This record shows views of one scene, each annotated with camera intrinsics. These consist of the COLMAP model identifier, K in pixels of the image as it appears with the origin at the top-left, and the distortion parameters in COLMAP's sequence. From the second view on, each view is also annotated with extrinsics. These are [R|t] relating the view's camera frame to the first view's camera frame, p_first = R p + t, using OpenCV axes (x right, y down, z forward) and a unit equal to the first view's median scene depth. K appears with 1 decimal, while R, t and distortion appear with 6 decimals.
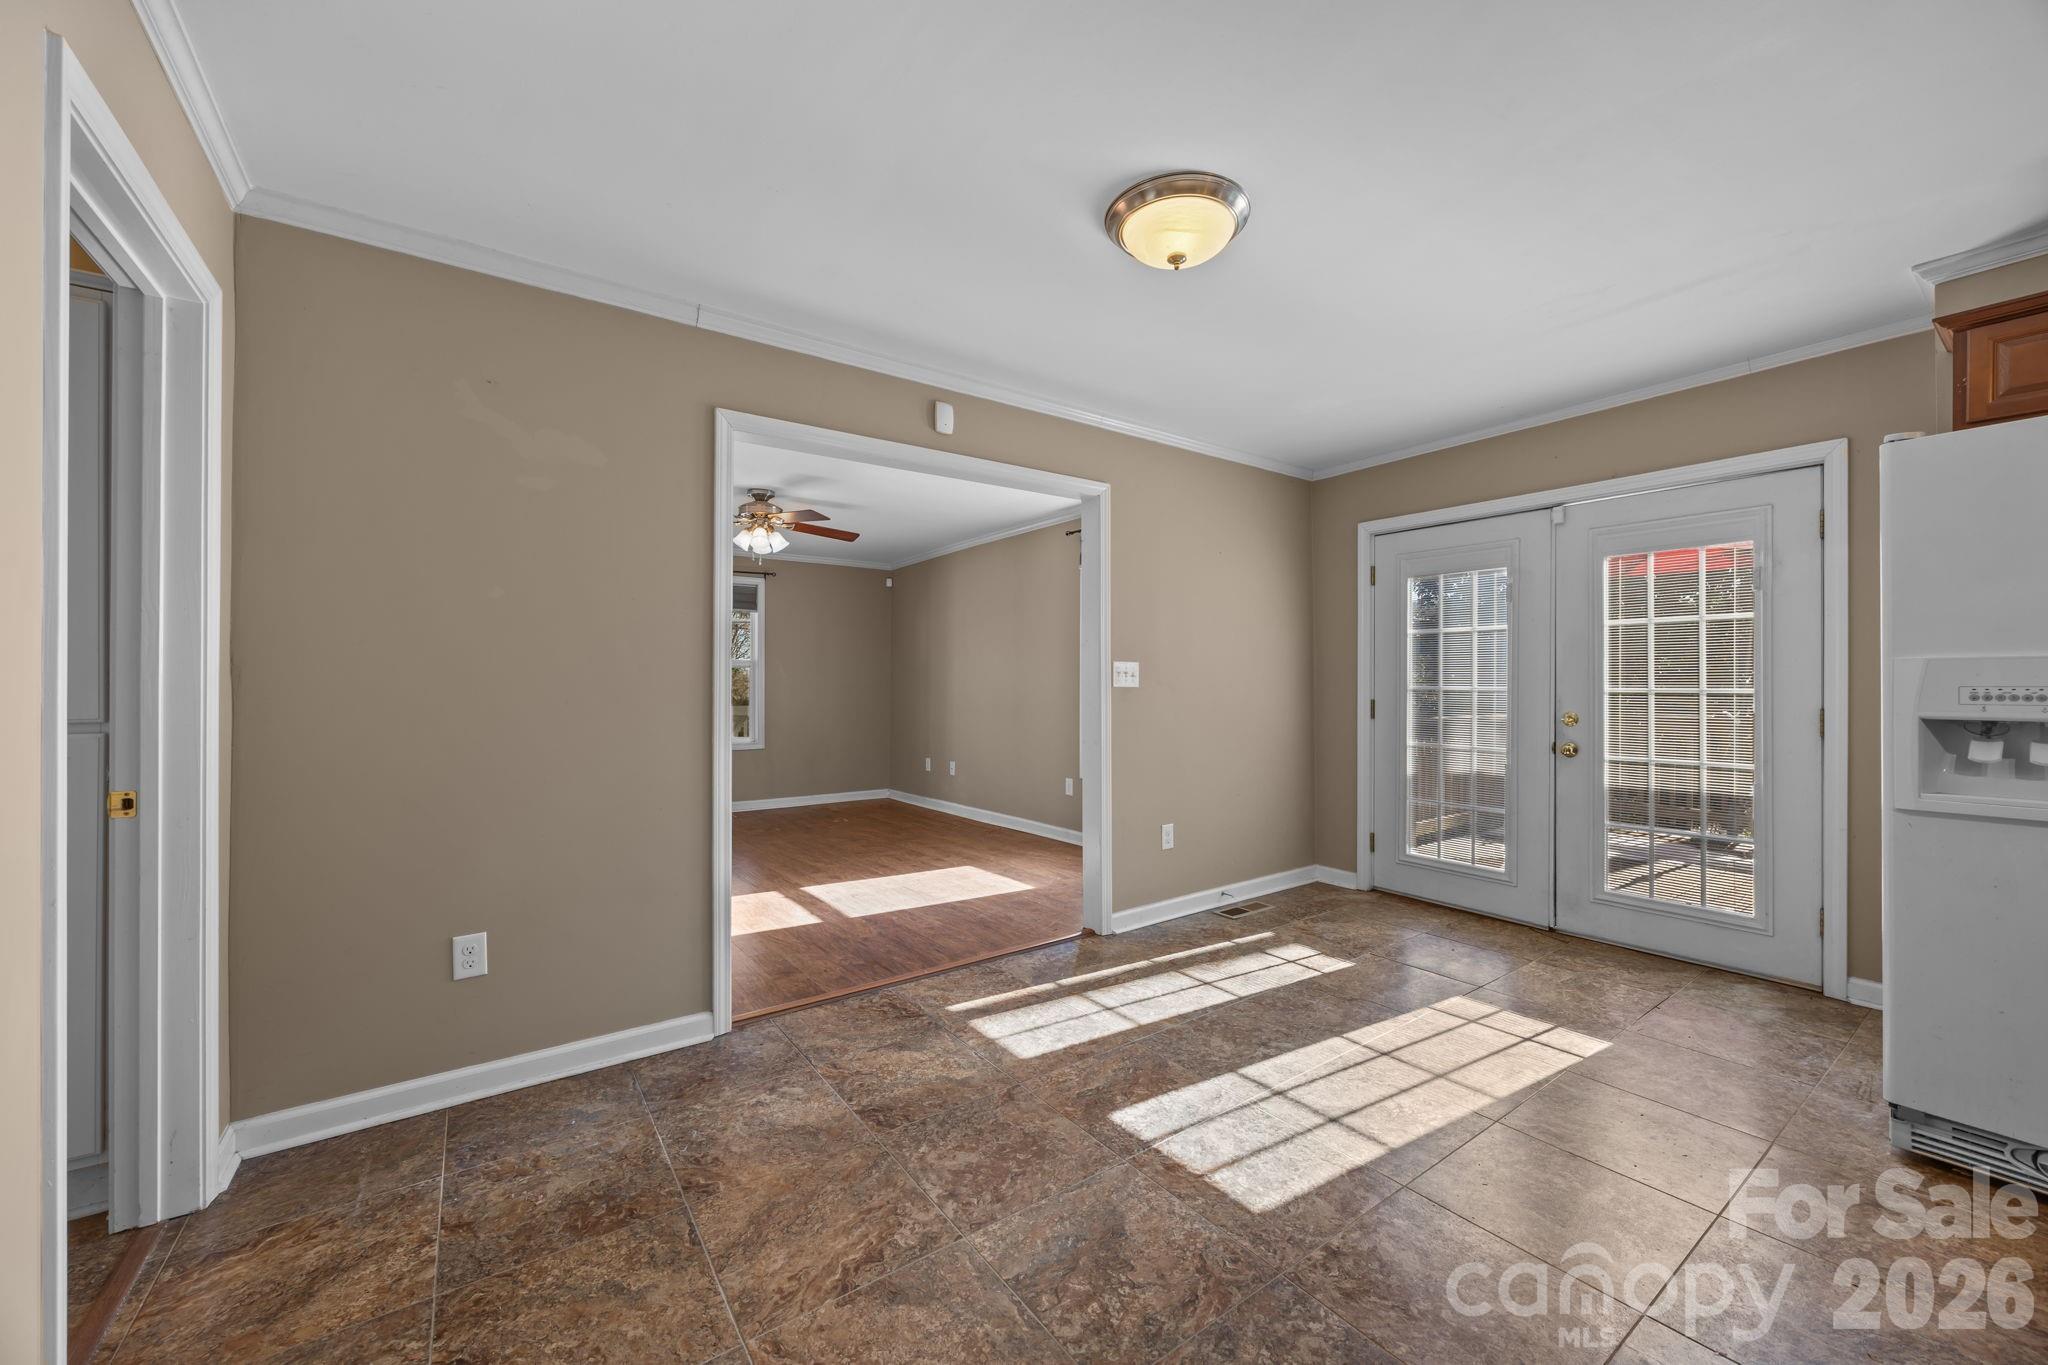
lens RADIAL K [[782.2, 0, 1020.1], [0, 782.2, 675.2], [0, 0, 1]] dist [-0.001214, -0.000101]
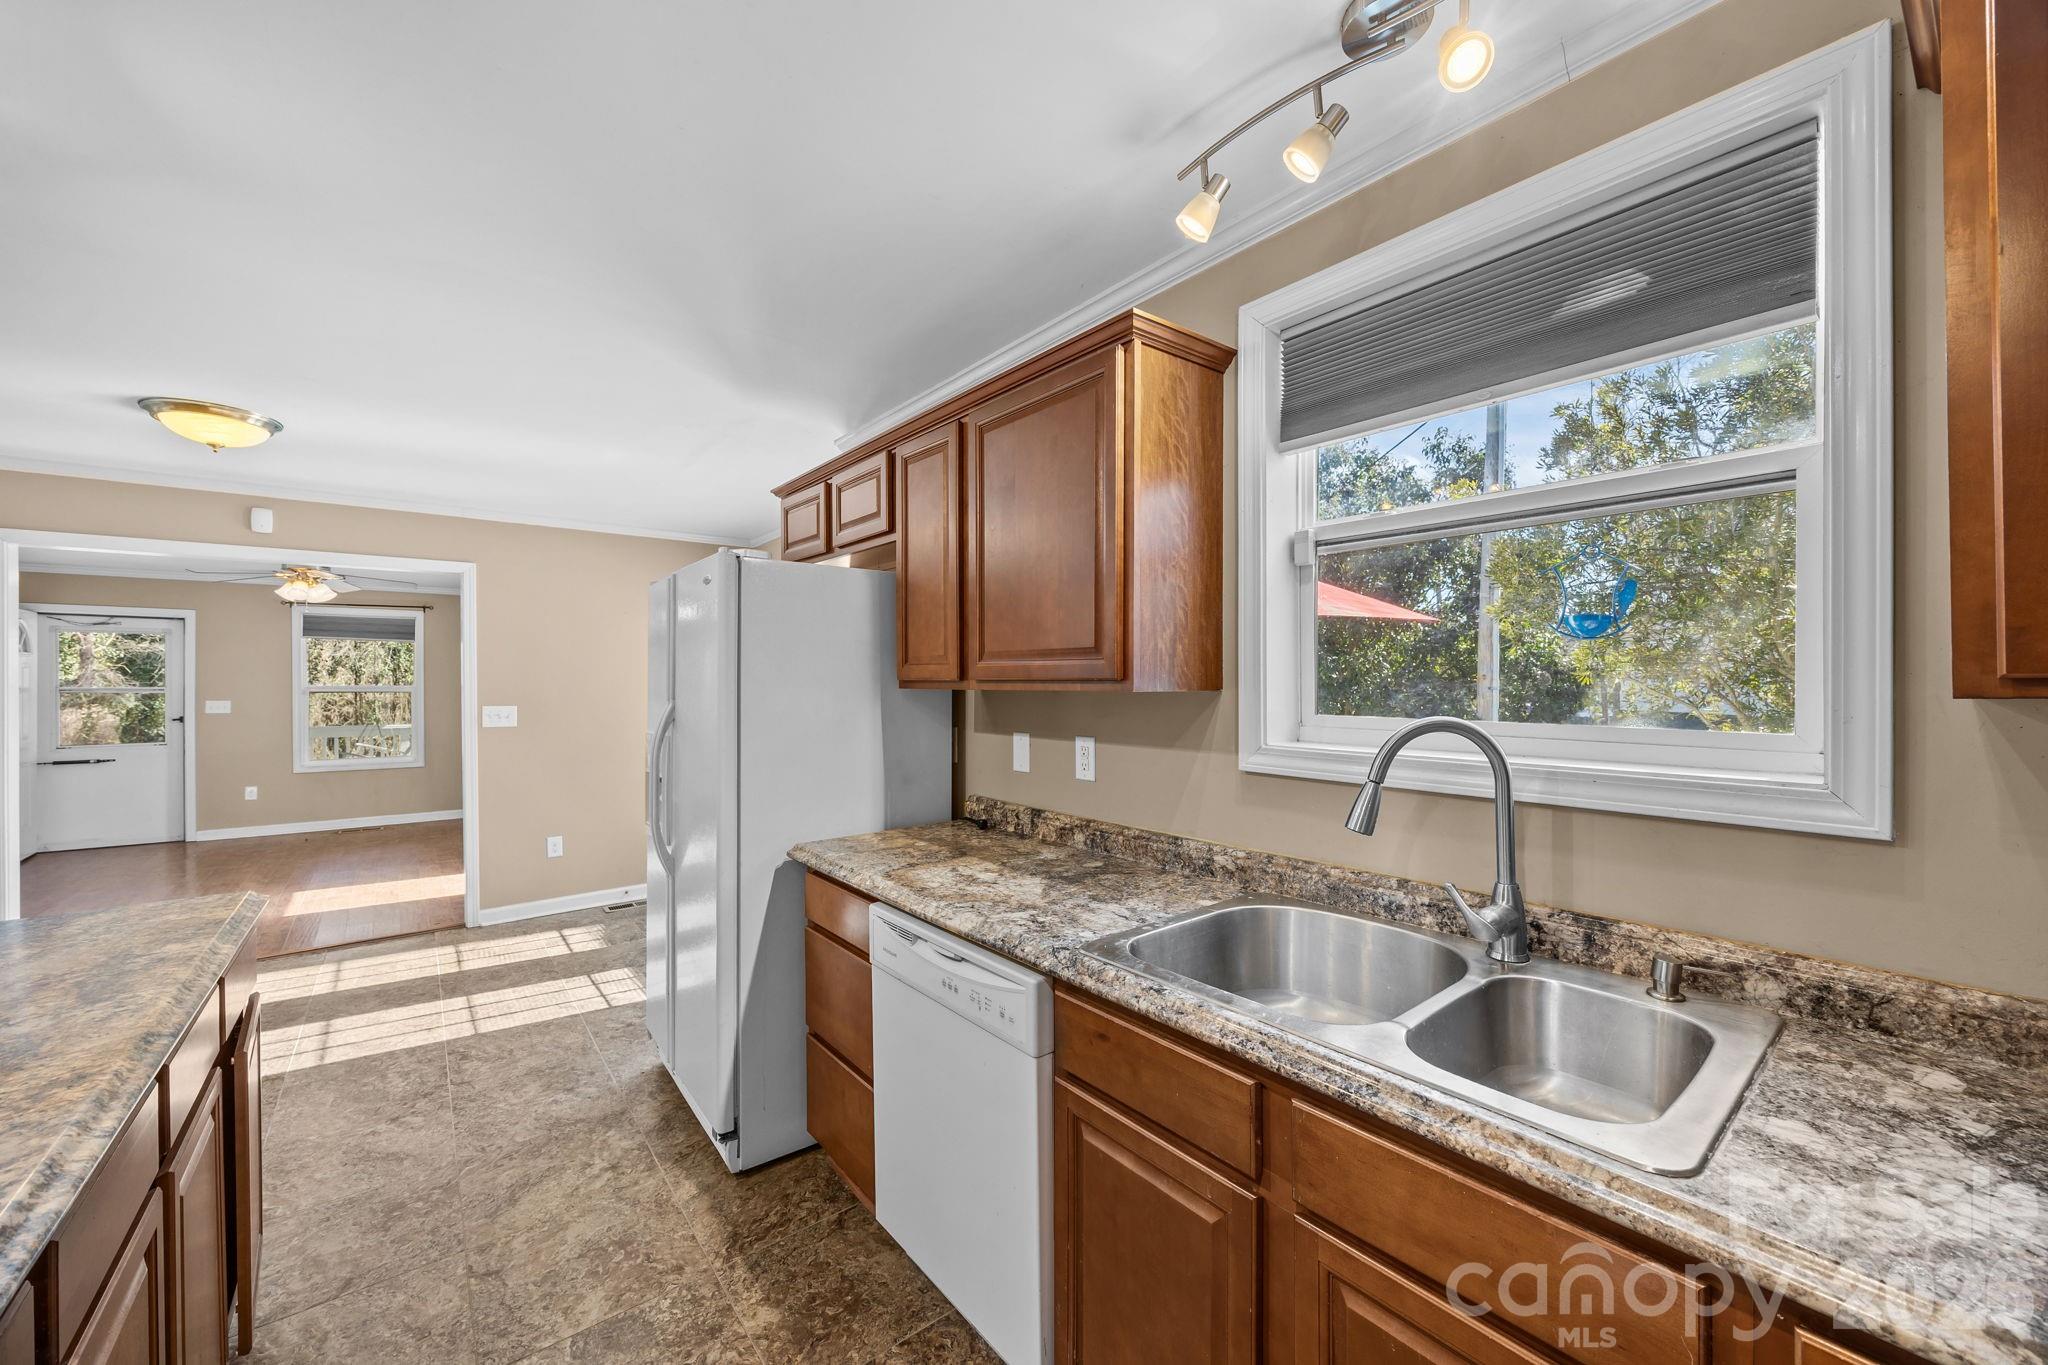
lens RADIAL K [[786.3, 0, 1020.4], [0, 786.3, 680.0], [0, 0, 1]] dist [0.000245, 0.000001]
pose [[0.998485, -0.003378, 0.054922, 1.053936], [0.003041, 0.999976, 0.006234, -0.075511], [-0.054942, -0.006058, 0.998471, -0.335573]]
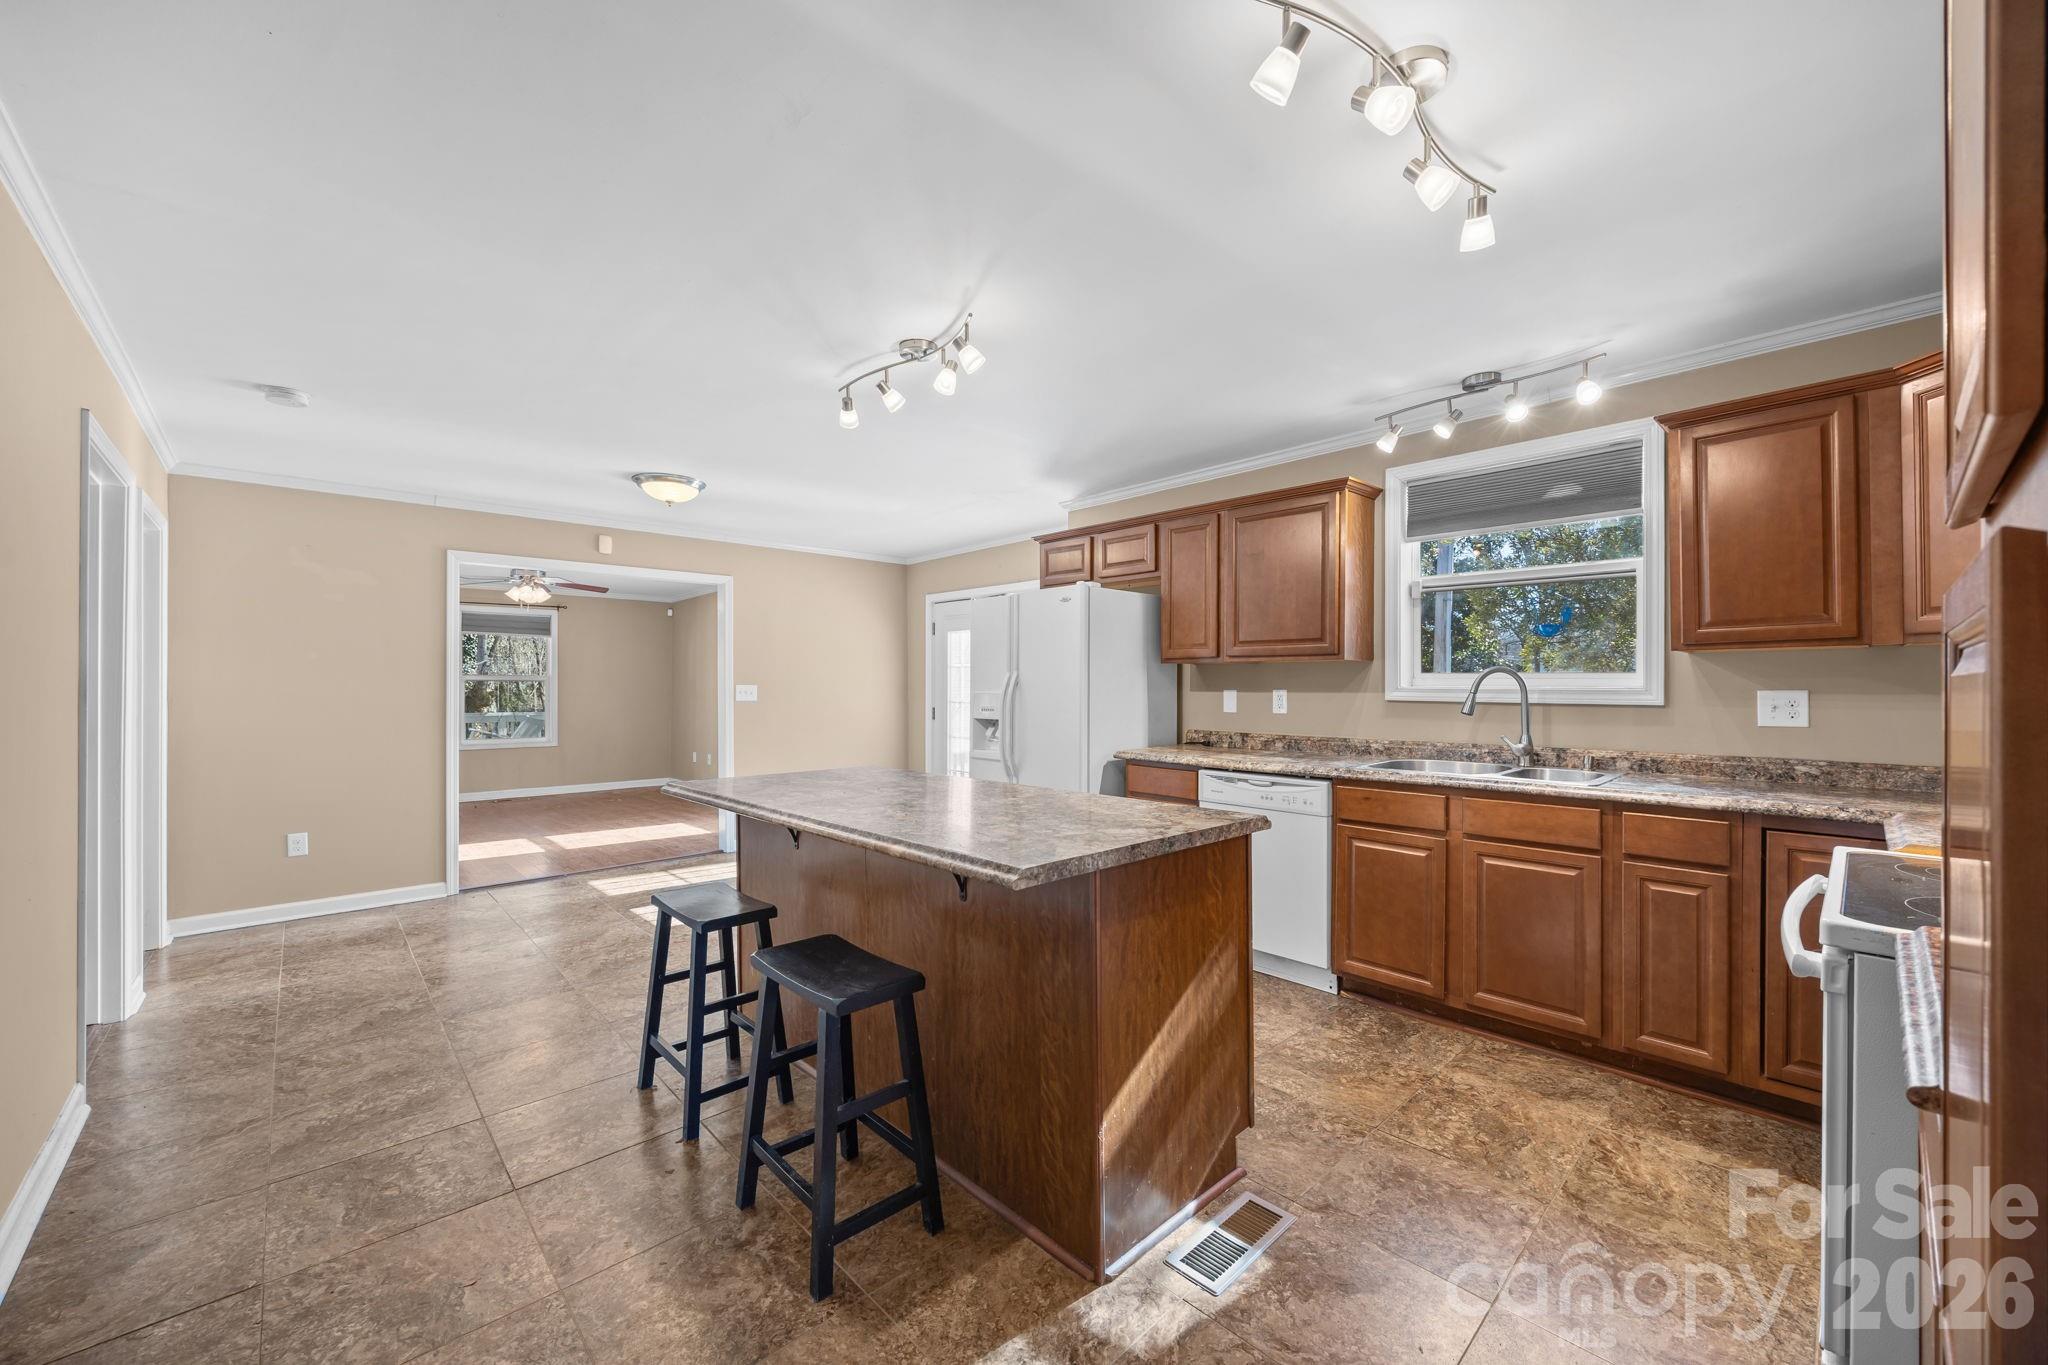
lens RADIAL K [[791.4, 0, 1024.0], [0, 791.4, 682.5], [0, 0, 1]] dist [-0.000331, 0.000024]
pose [[0.991197, 0.000672, 0.132393, 0.580440], [-0.001364, 0.999986, 0.005133, -0.037732], [-0.132388, -0.005269, 0.991184, -0.834561]]
